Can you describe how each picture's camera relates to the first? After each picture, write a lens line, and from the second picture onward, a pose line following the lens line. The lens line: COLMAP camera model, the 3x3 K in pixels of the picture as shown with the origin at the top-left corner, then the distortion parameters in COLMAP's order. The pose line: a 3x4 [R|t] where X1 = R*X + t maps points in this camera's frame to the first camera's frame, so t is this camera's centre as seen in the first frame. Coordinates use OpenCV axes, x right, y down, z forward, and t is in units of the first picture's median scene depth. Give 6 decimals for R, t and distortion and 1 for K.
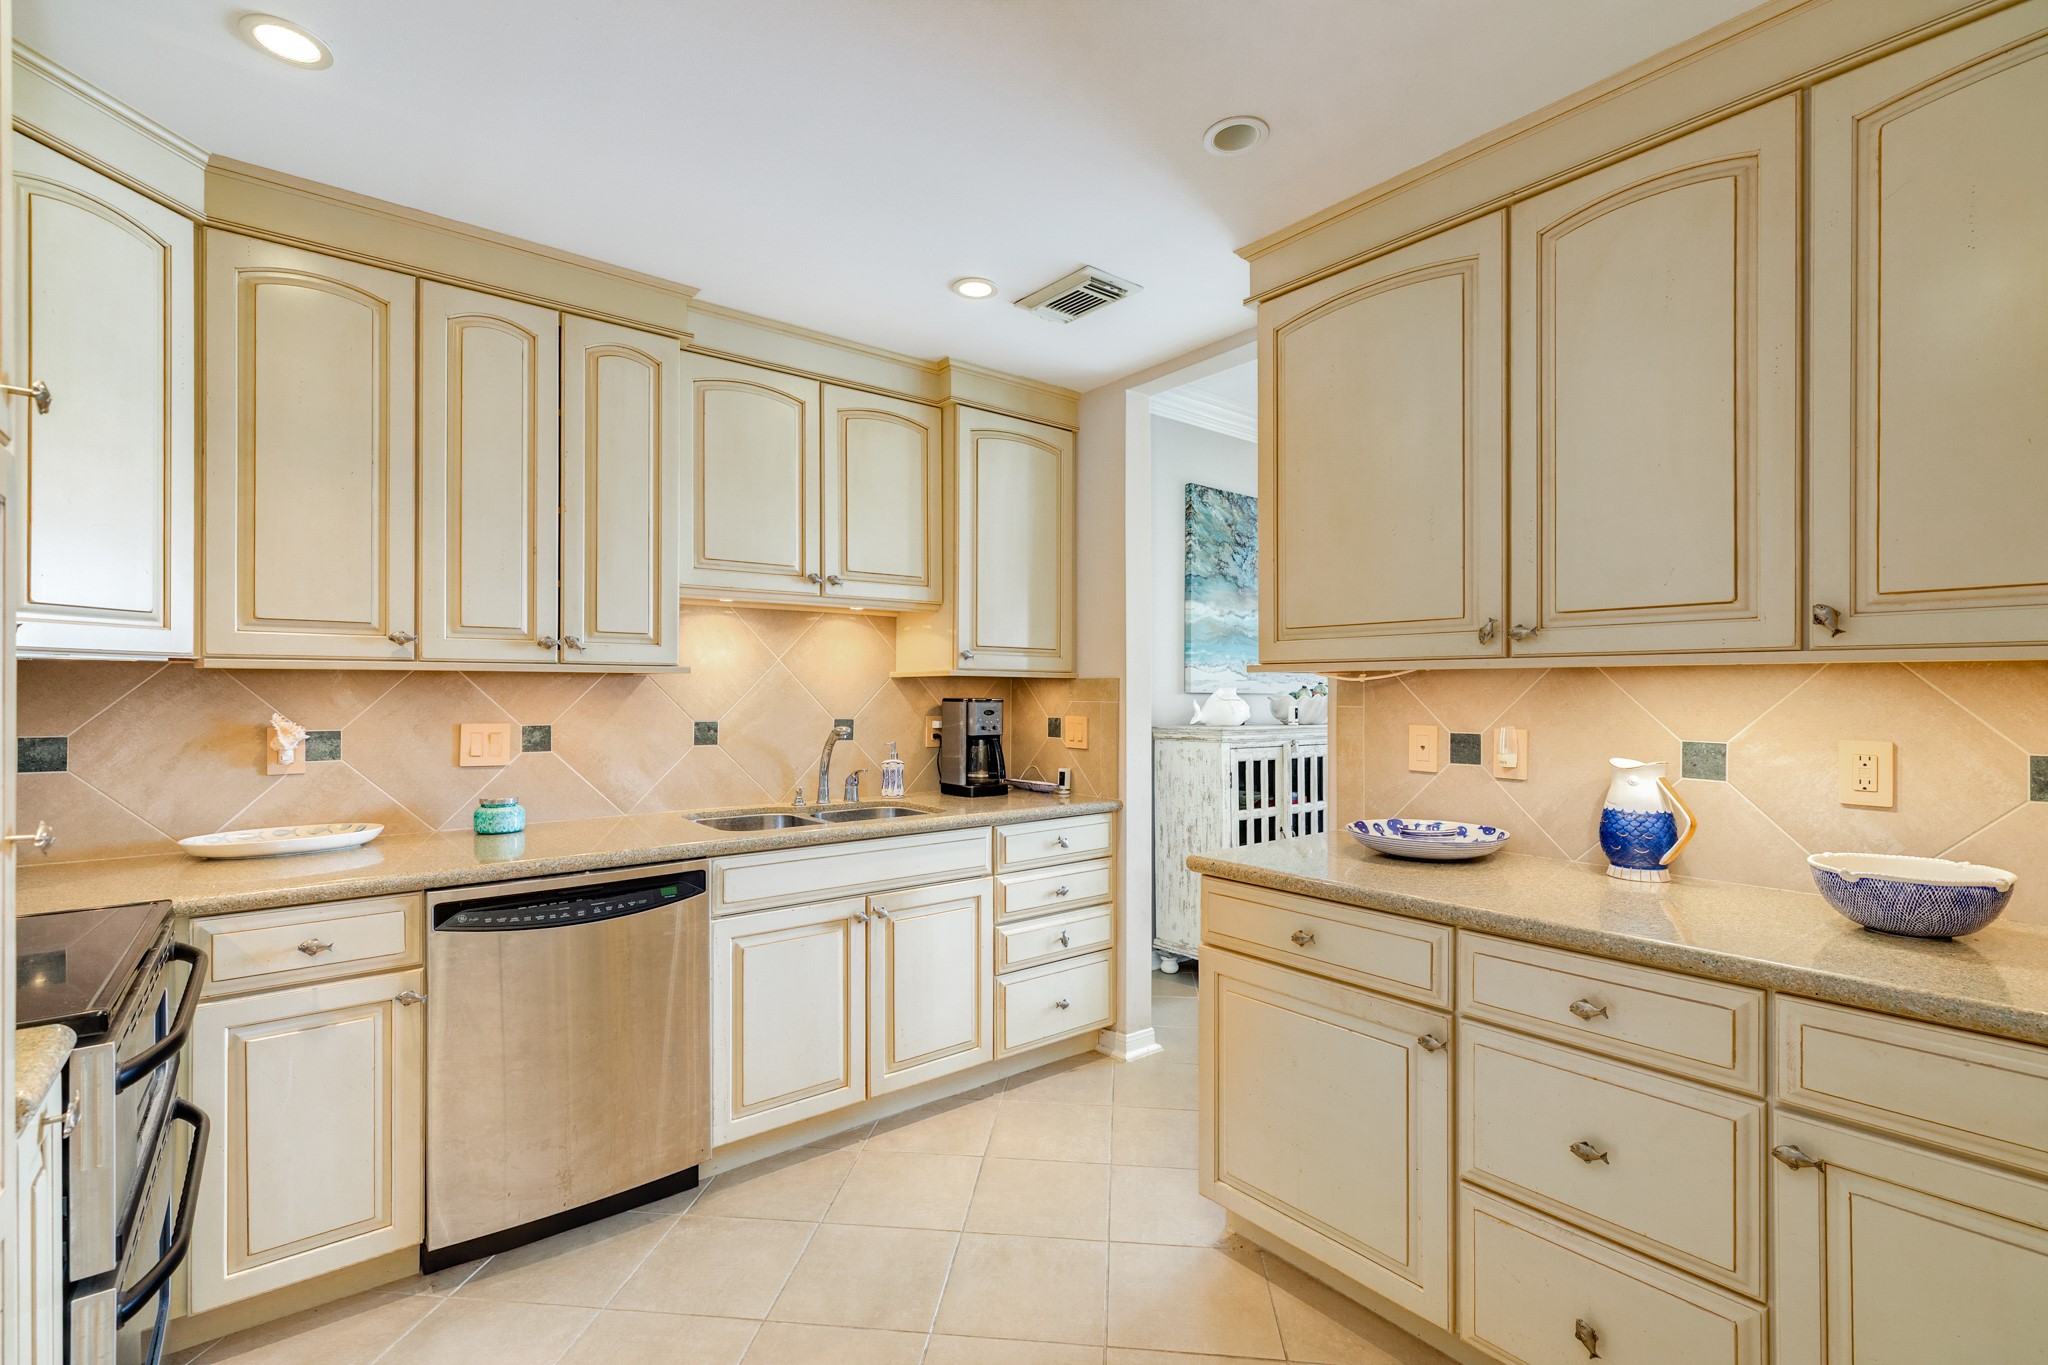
lens RADIAL K [[913.8, 0, 1022.2], [0, 913.8, 687.4], [0, 0, 1]] dist [0.003621, 0.000347]
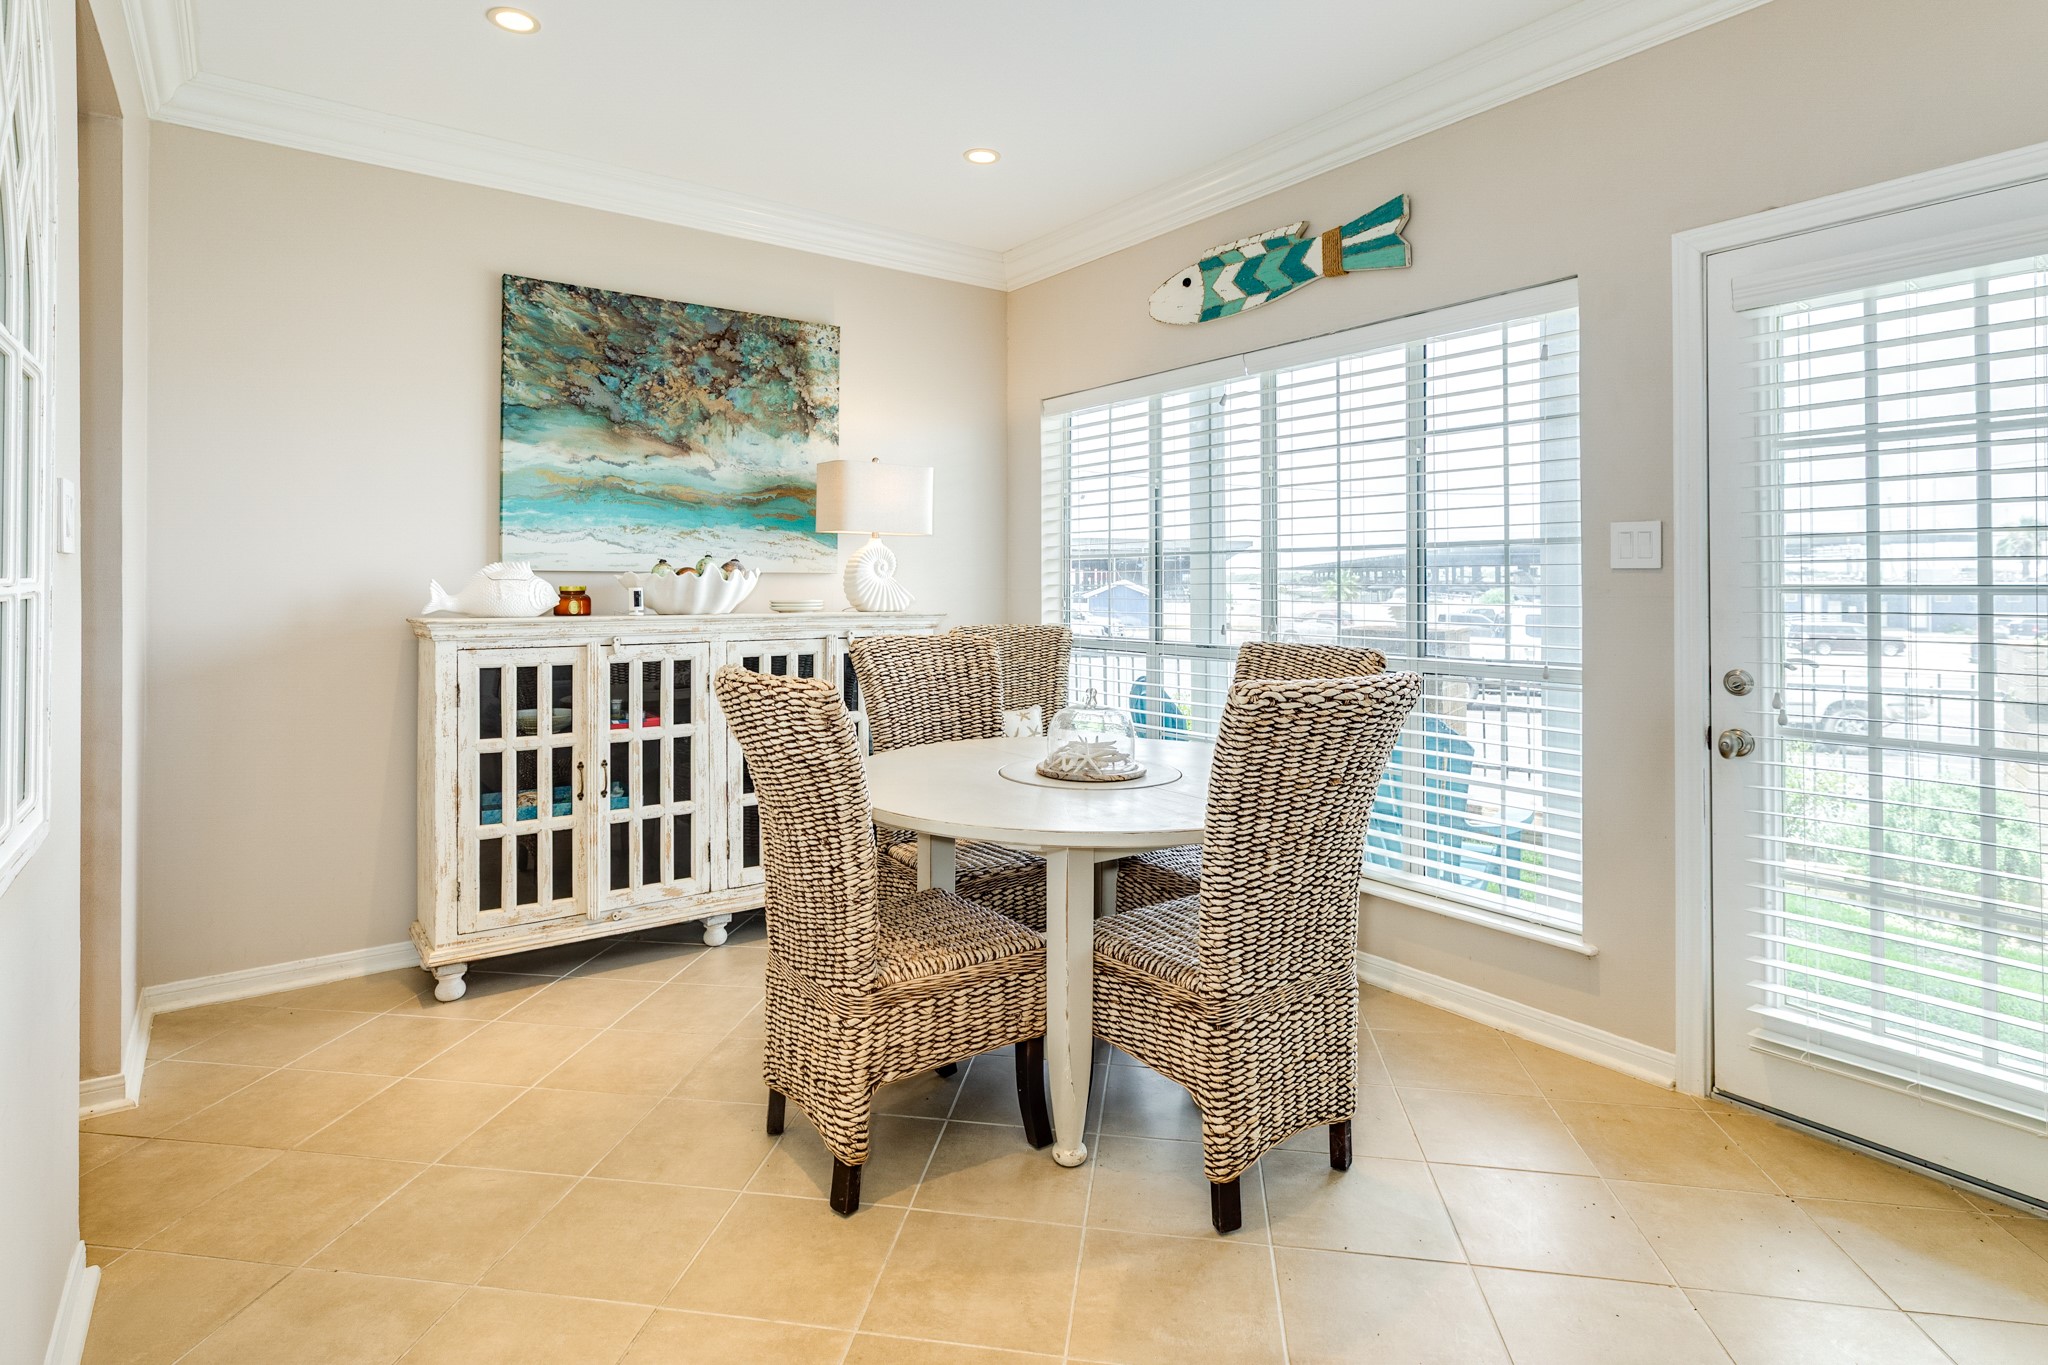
lens RADIAL K [[1057.8, 0, 1004.3], [0, 1057.8, 575.8], [0, 0, 1]] dist [-0.000647, -0.000356]
pose [[0.998514, -0.005400, -0.054222, 1.008903], [0.005350, 0.999985, -0.001072, 0.021414], [0.054227, 0.000780, 0.998528, 0.335517]]
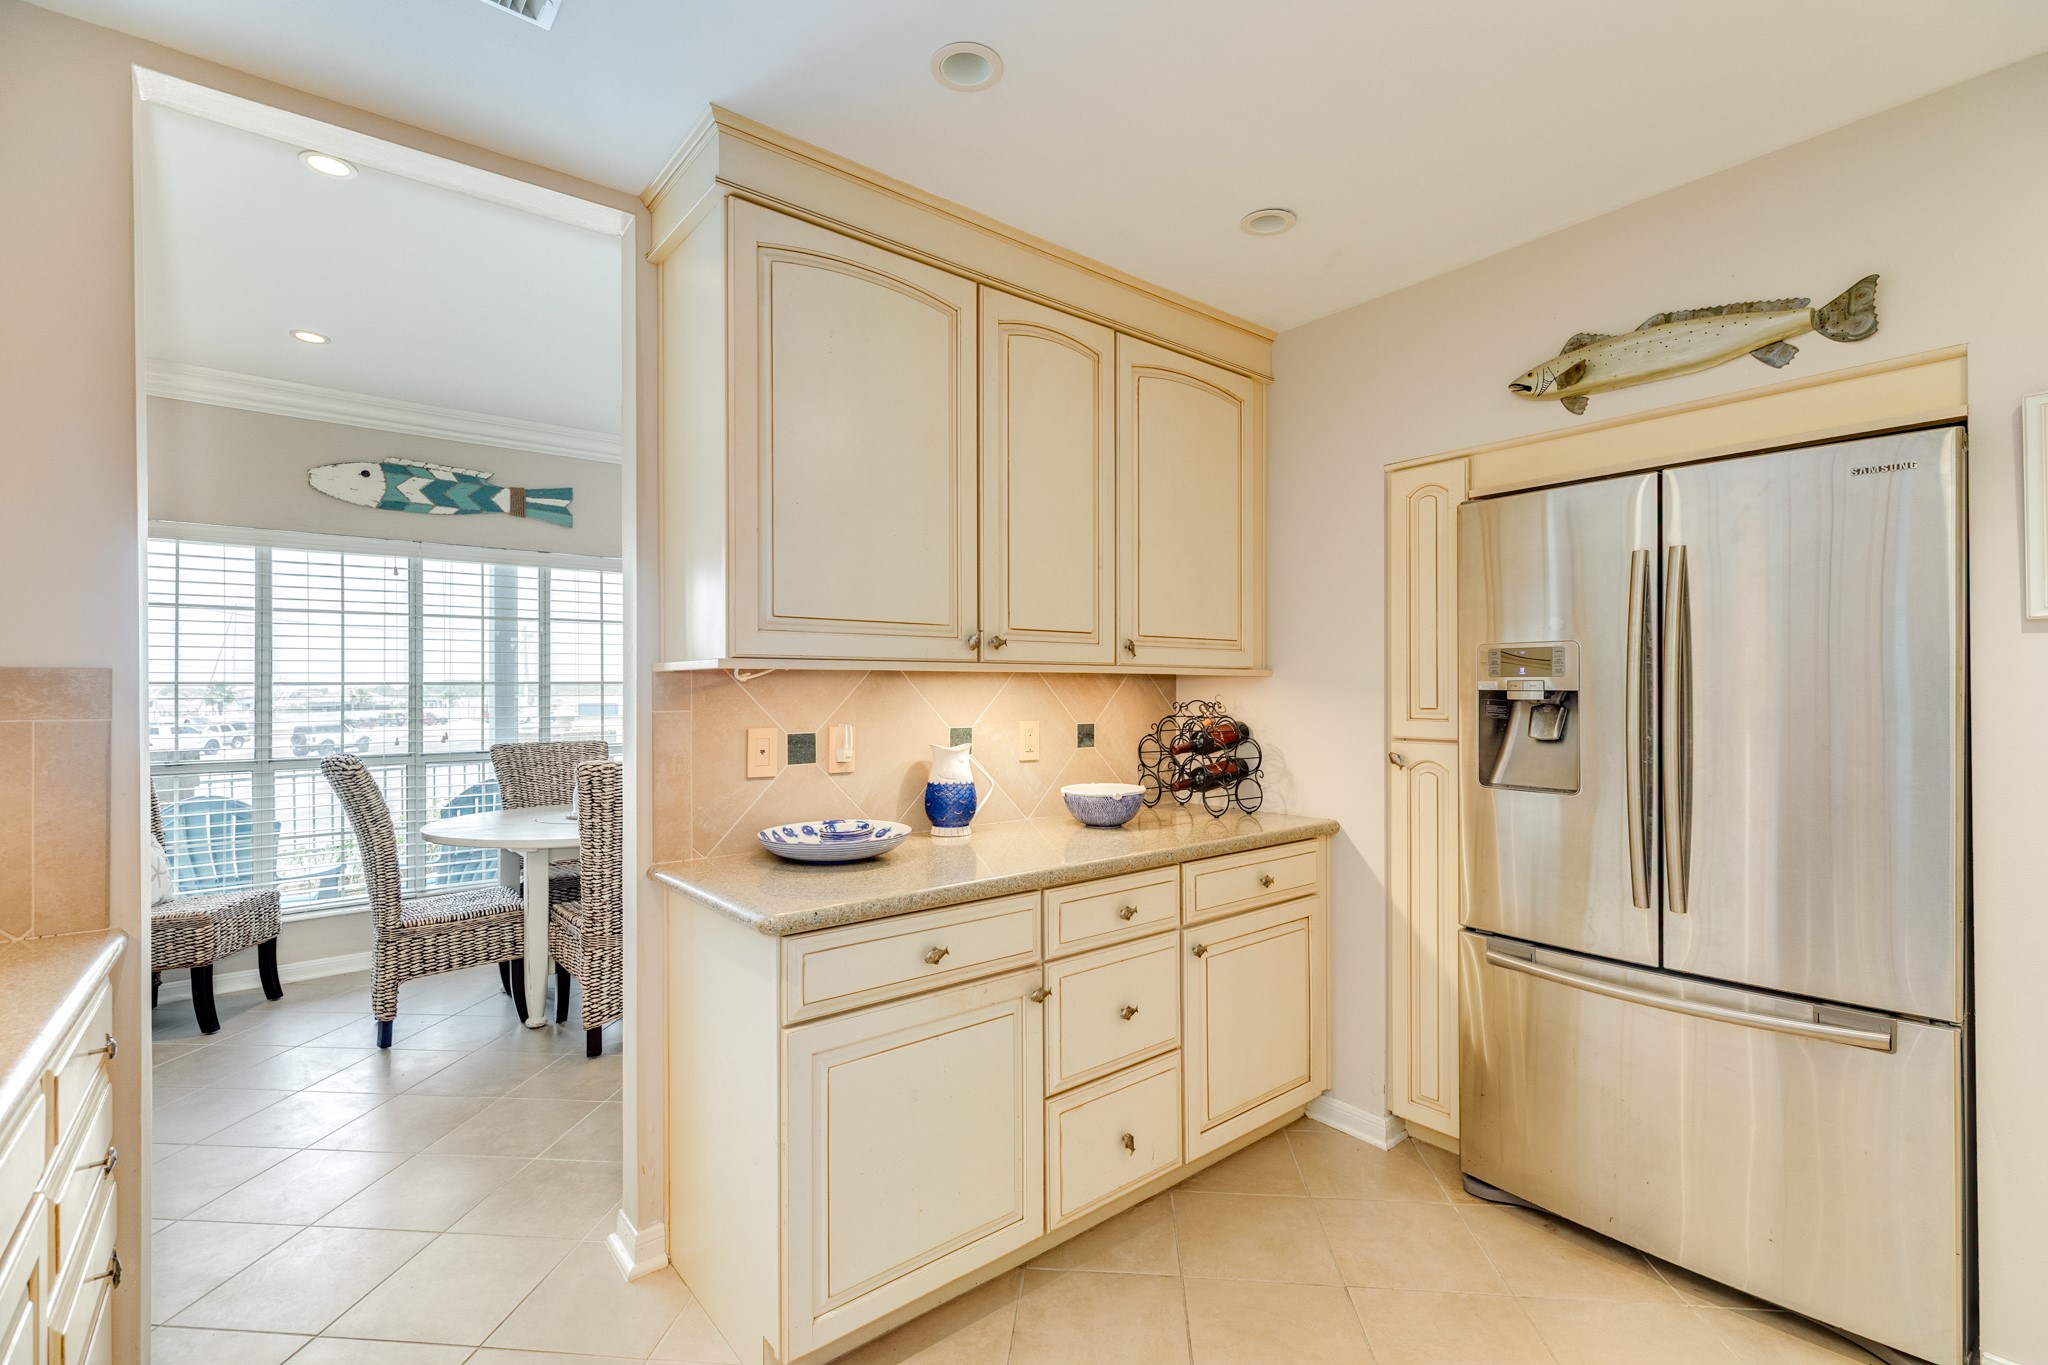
lens RADIAL K [[913.8, 0, 1022.2], [0, 913.8, 687.4], [0, 0, 1]] dist [0.003621, 0.000347]
pose [[-0.008936, 0.002019, 0.999958, -0.448079], [0.002400, 0.999995, -0.001998, 0.001890], [-0.999957, 0.002382, -0.008940, 0.654869]]
